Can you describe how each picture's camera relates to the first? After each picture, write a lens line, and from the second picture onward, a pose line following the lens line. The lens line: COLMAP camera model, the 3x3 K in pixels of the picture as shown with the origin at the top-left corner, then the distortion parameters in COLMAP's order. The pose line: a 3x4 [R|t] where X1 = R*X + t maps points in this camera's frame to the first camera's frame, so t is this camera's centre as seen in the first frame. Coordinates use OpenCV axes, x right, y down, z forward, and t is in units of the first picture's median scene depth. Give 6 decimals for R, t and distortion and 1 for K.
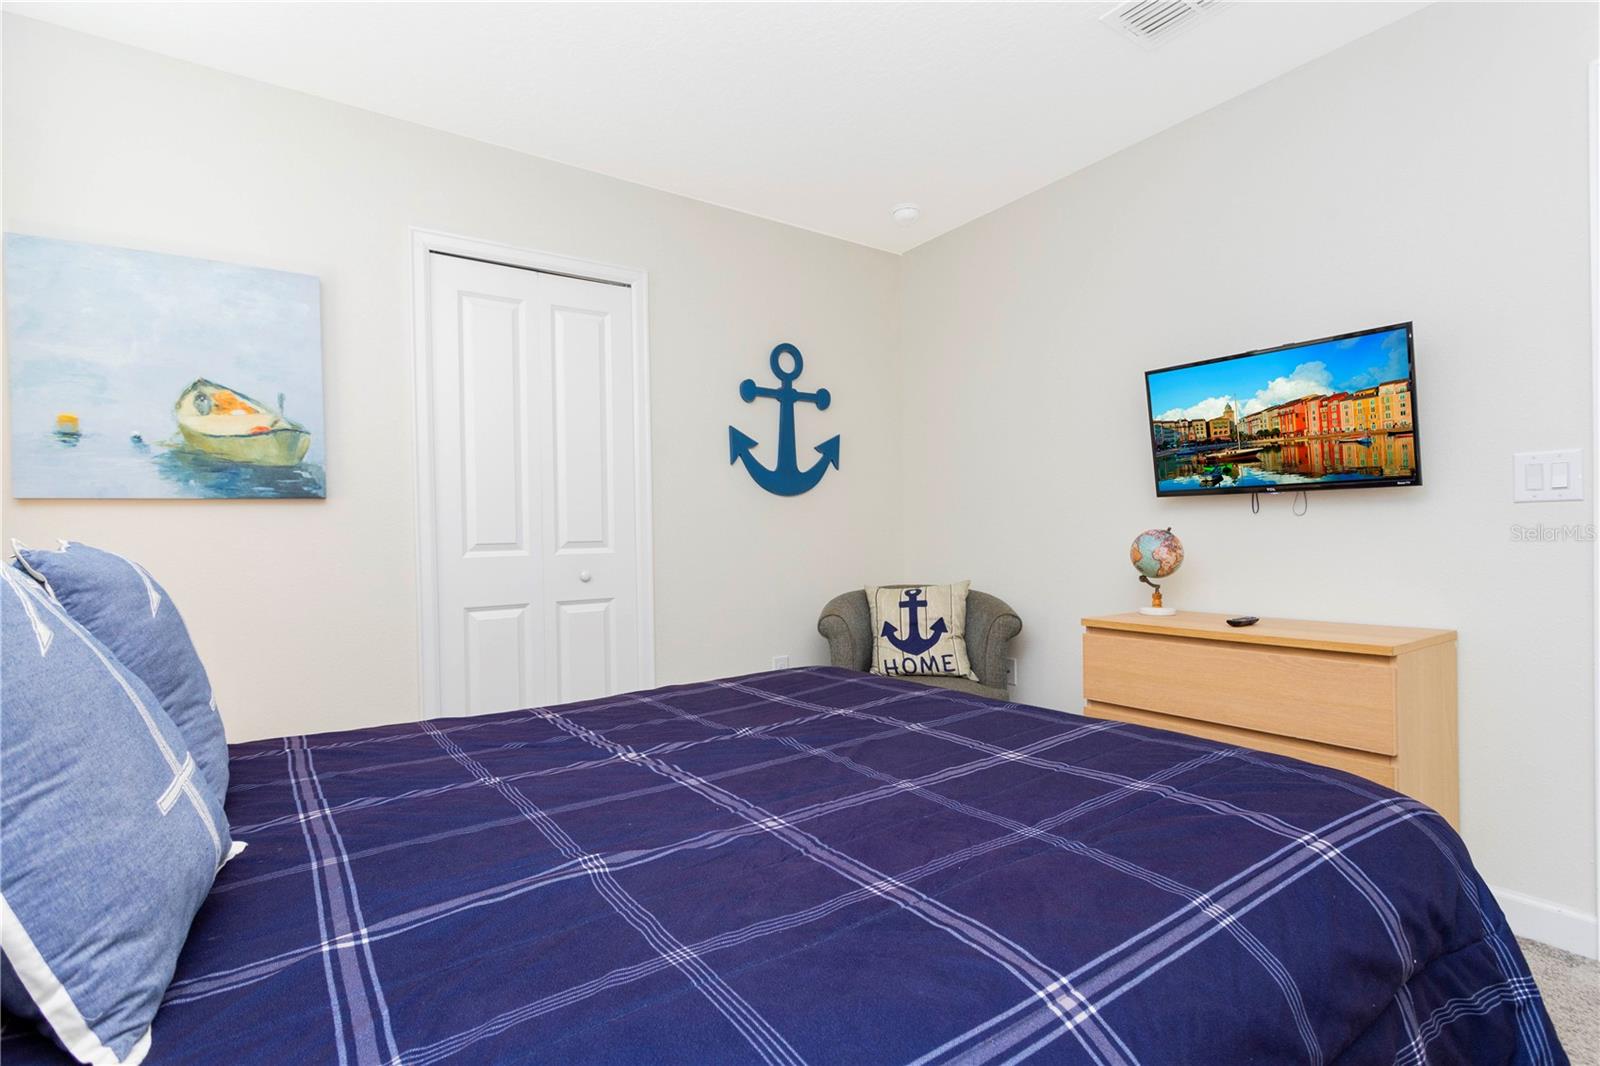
lens RADIAL K [[759.3, 0, 808.5], [0, 759.3, 531.5], [0, 0, 1]] dist [-0.005816, 0.001284]
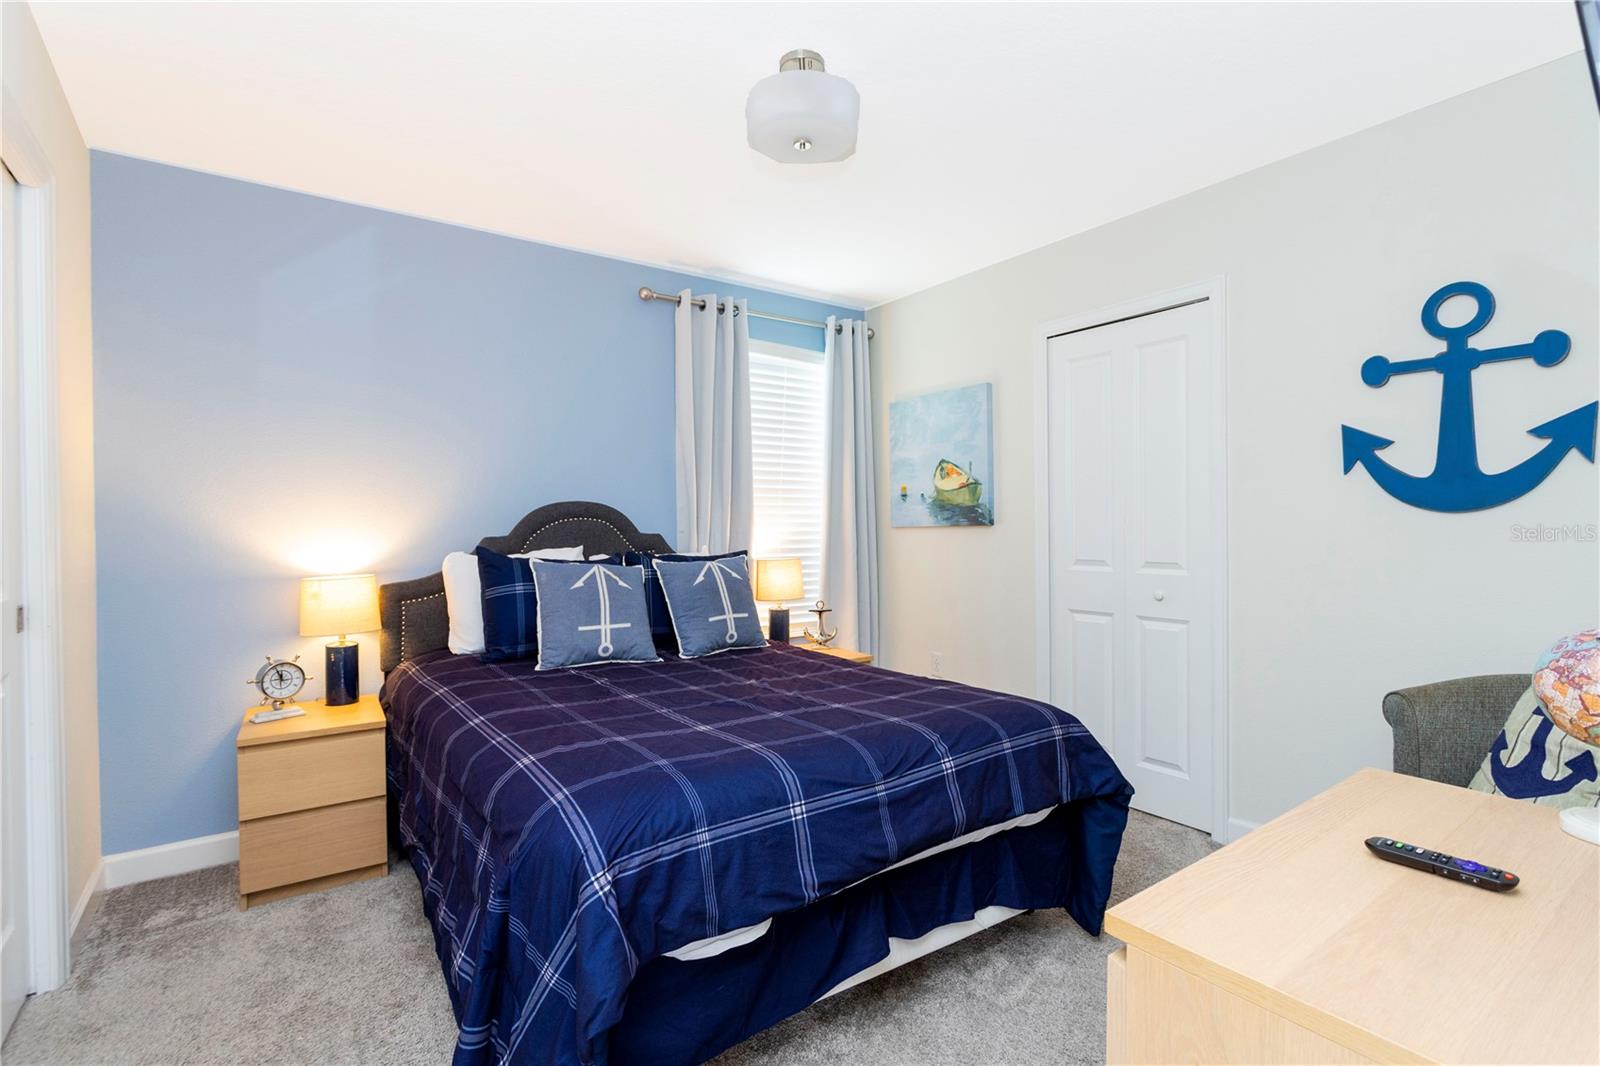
lens RADIAL K [[759.3, 0, 808.5], [0, 759.3, 532.0], [0, 0, 1]] dist [-0.005816, 0.001284]
pose [[0.013704, 0.029024, -0.999485, 0.746799], [0.009927, 0.999525, 0.029161, -0.064521], [0.999857, -0.010322, 0.013409, 0.498100]]
